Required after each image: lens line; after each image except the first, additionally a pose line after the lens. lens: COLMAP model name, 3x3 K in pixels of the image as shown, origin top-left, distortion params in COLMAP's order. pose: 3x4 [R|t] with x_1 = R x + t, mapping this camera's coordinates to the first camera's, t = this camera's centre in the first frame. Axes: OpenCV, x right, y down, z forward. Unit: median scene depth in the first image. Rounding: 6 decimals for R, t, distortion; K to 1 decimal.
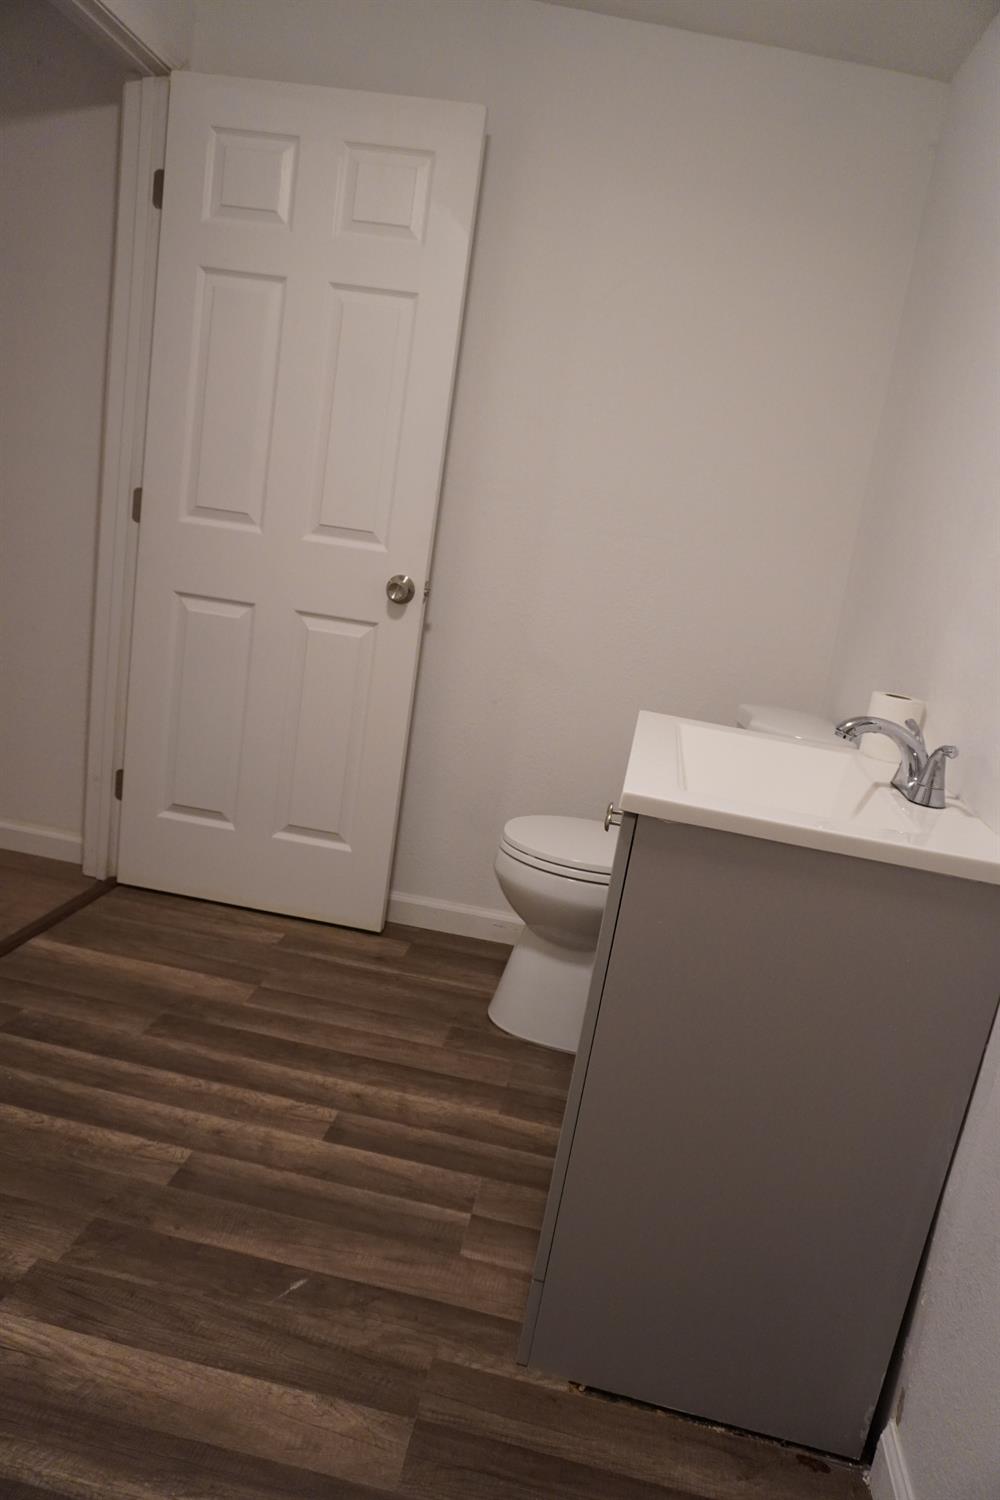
lens RADIAL K [[1008.8, 0, 485.4], [0, 1008.8, 749.3], [0, 0, 1]] dist [-0.027629, 0.005407]
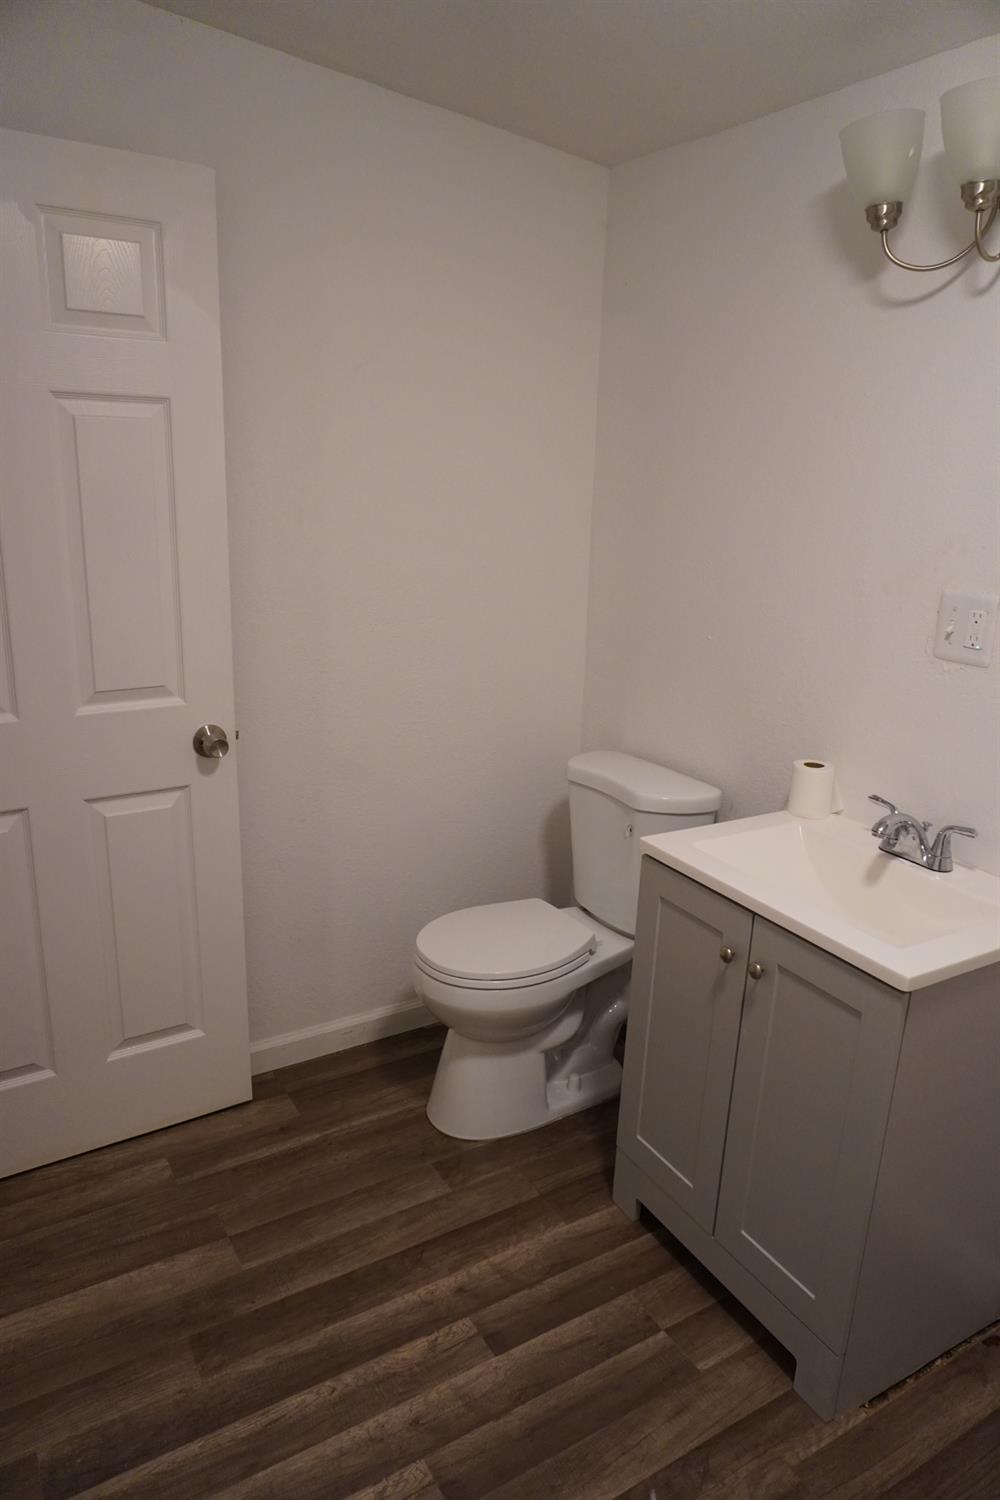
lens RADIAL K [[1002.3, 0, 500.0], [0, 1002.3, 750.0], [0, 0, 1]] dist [-0.043197, 0.025881]
pose [[0.754432, -0.288608, 0.589523, -0.498996], [0.216710, 0.957304, 0.191329, -0.324159], [-0.619572, -0.016590, 0.784765, 0.220260]]
